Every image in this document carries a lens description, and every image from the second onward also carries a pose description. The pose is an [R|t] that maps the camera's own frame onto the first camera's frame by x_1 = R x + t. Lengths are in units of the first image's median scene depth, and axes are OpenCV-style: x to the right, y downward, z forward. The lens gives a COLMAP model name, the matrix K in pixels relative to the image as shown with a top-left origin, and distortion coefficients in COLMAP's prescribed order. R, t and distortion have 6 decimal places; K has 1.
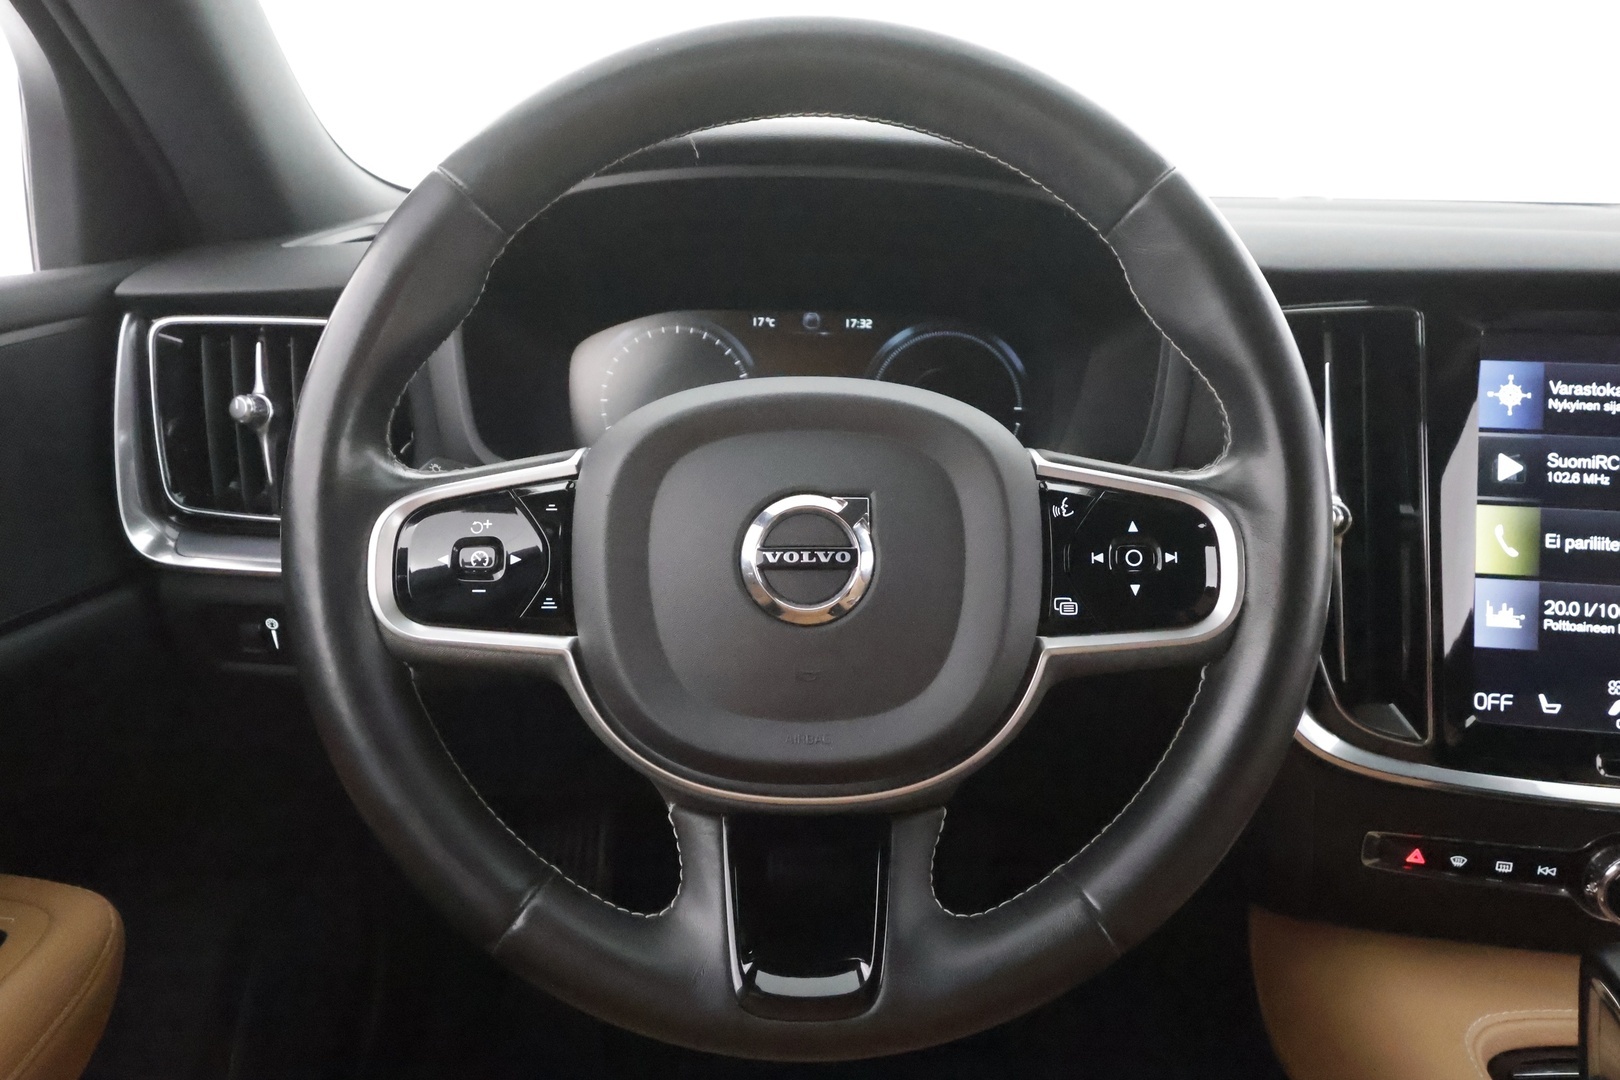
lens RADIAL K [[1154.9, 0, 810.0], [0, 1154.9, 540.0], [0, 0, 1]] dist [0.007033, 0.001306]
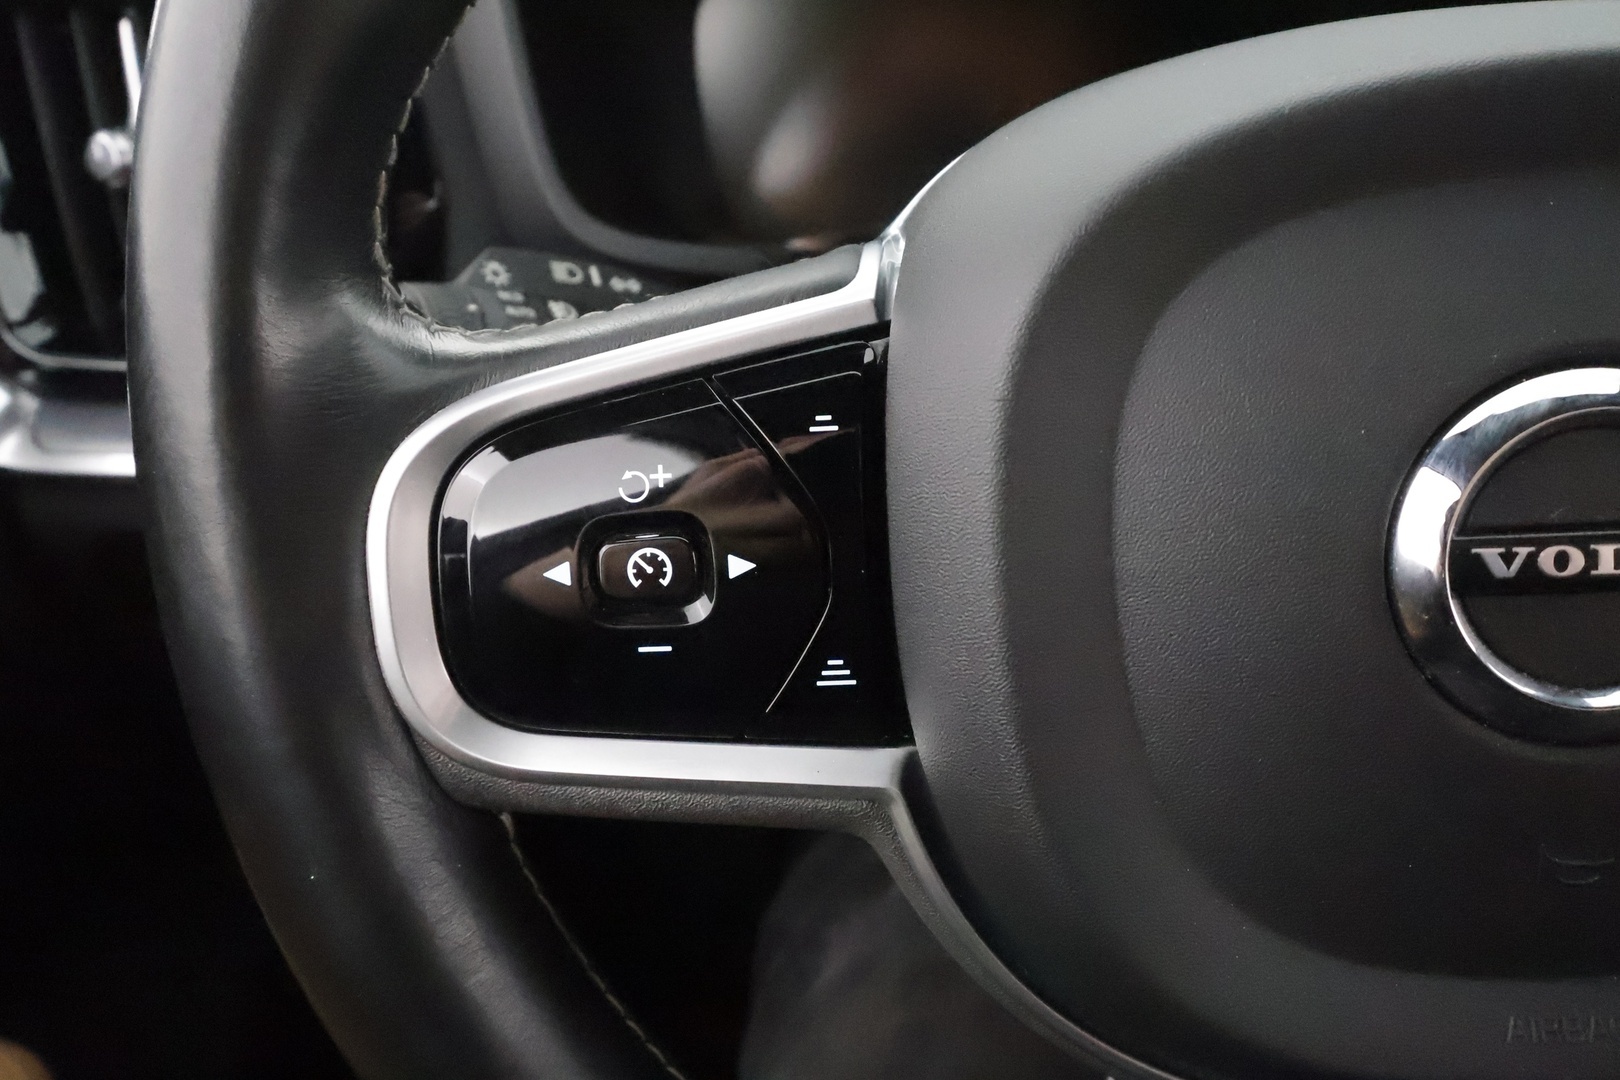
lens RADIAL K [[1352.0, 0, 810.0], [0, 1352.0, 540.0], [0, 0, 1]] dist [0.001496, 0.004138]
pose [[0.995379, -0.042643, -0.086032, -0.182144], [0.060614, 0.973943, 0.218544, -0.082528], [0.074471, -0.222749, 0.972027, 0.535850]]
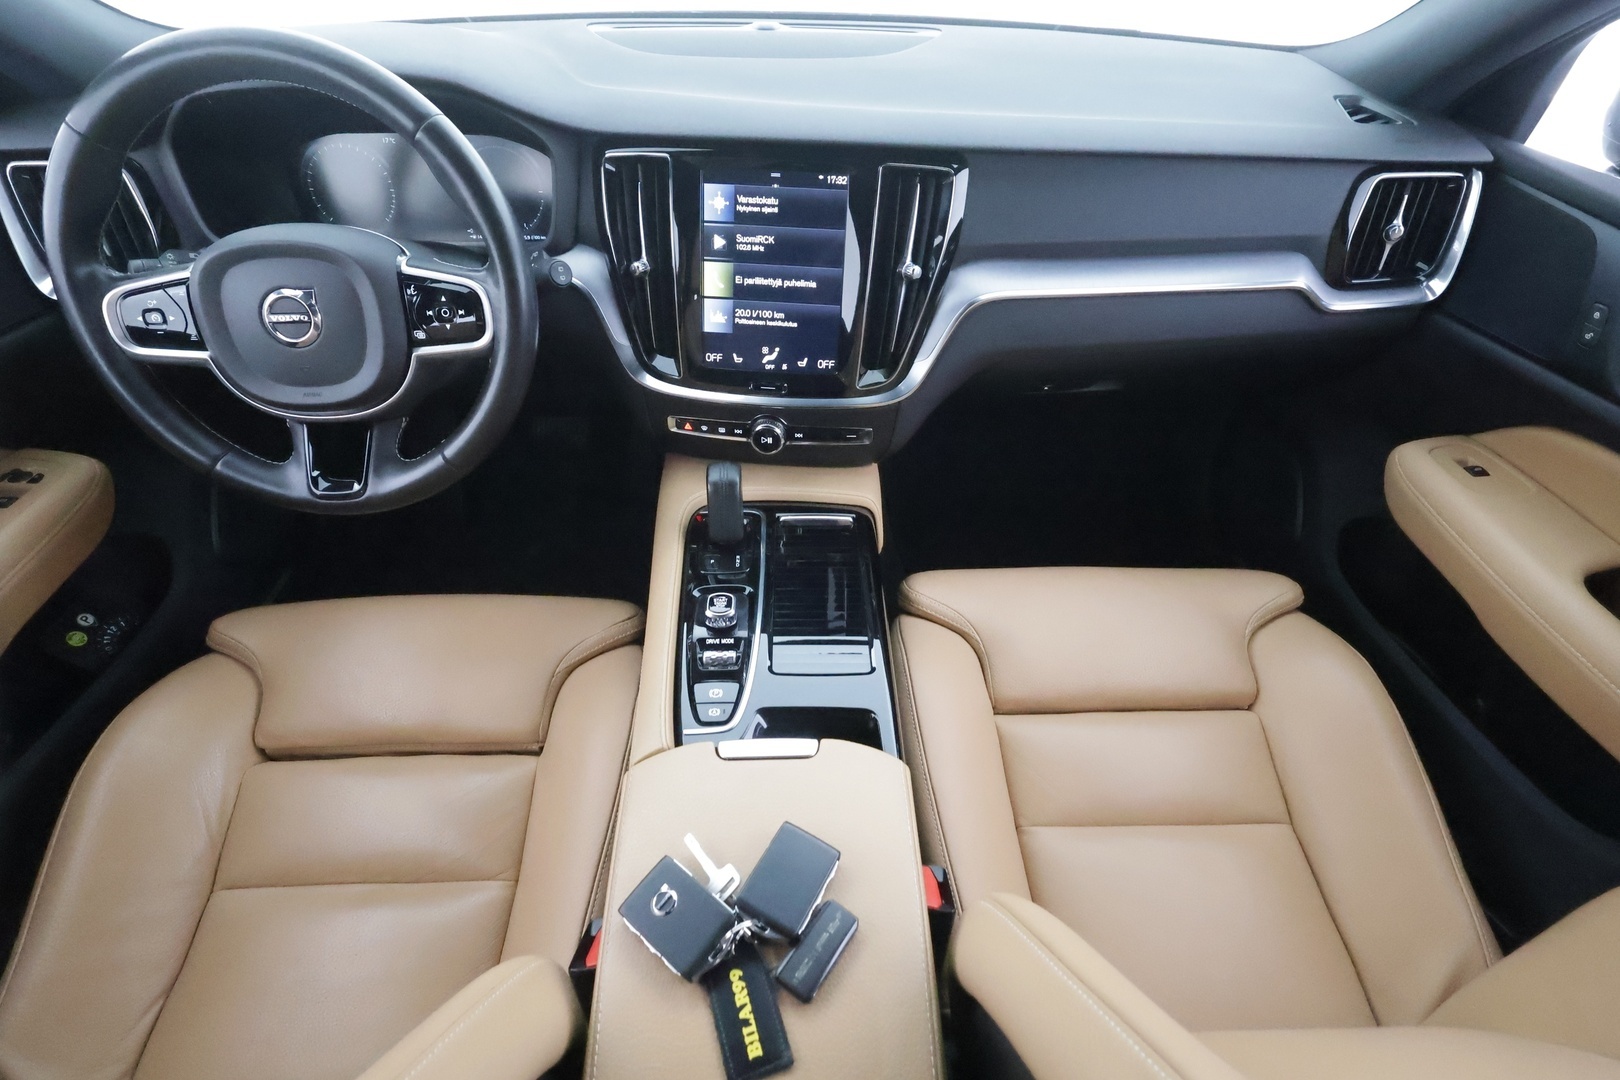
lens RADIAL K [[766.4, 0, 810.0], [0, 766.4, 540.0], [0, 0, 1]] dist [0.001978, 0.000528]
pose [[0.999093, -0.028489, 0.031649, 0.898904], [0.012111, 0.902653, 0.430199, -0.213970], [-0.040824, -0.429426, 0.902179, -0.583836]]
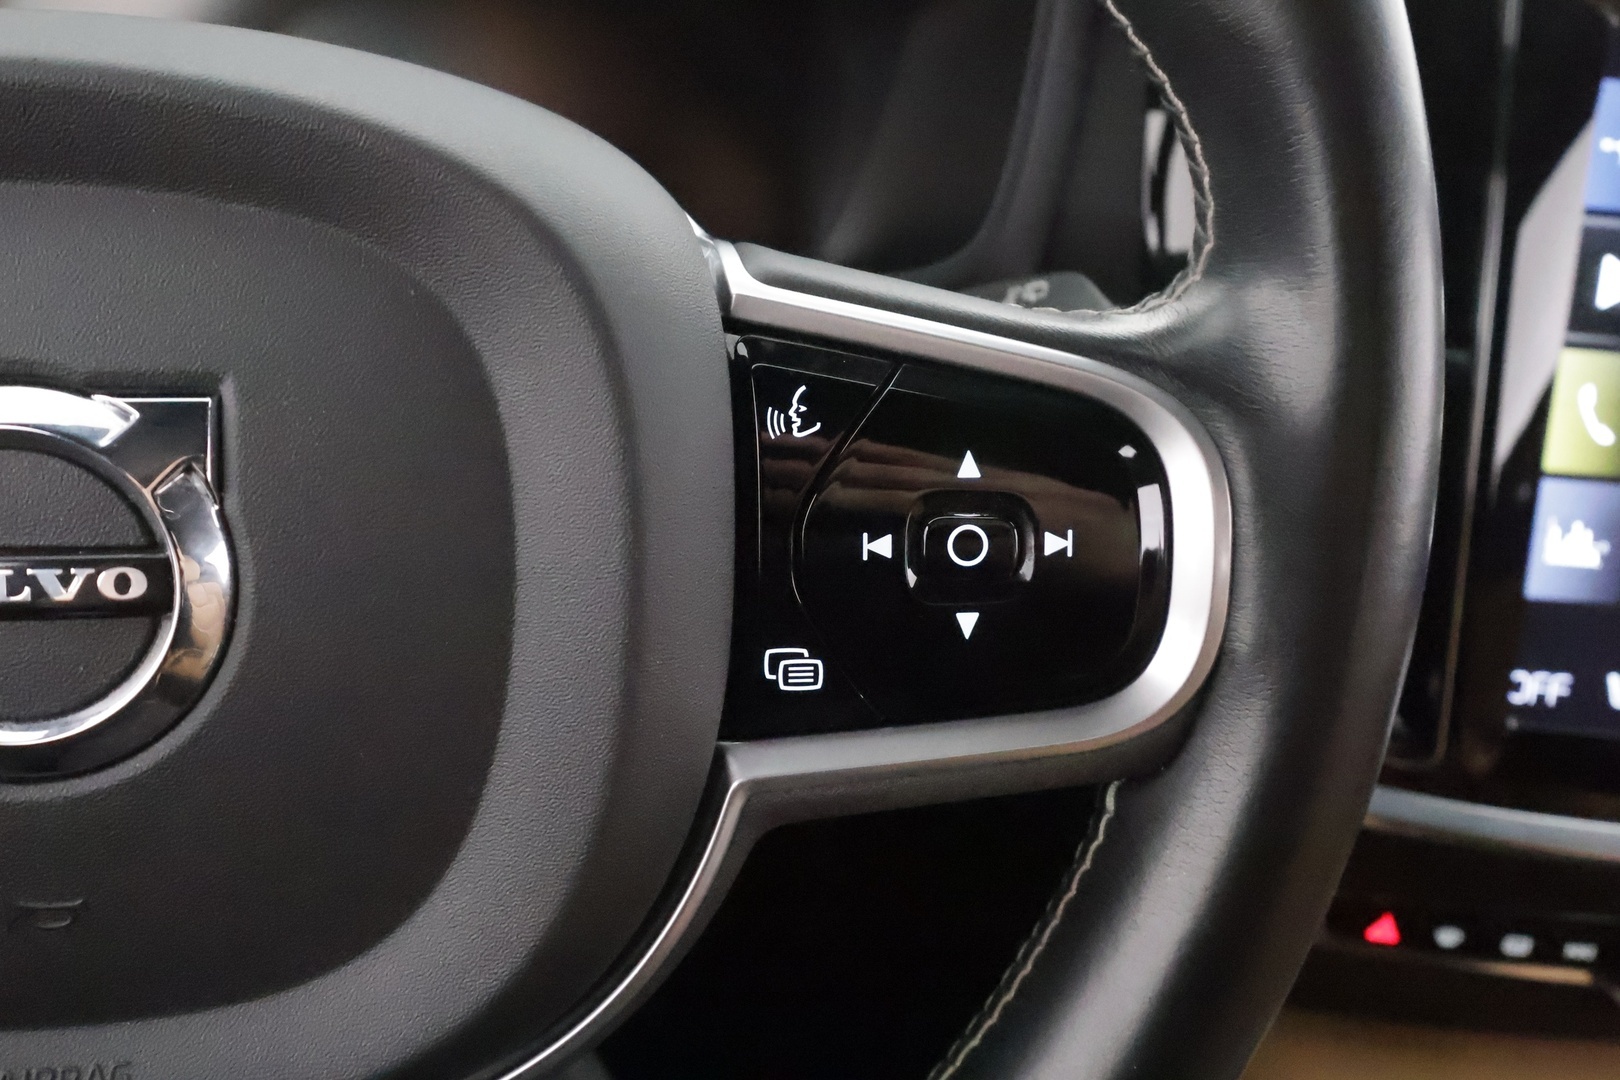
lens RADIAL K [[1290.8, 0, 809.2], [0, 1290.8, 578.9], [0, 0, 1]] dist [-0.001295, 0.000523]
pose [[0.987075, -0.012552, 0.159767, 0.148027], [-0.023778, 0.974423, 0.223462, -0.066658], [-0.158486, -0.224373, 0.961530, 0.551186]]
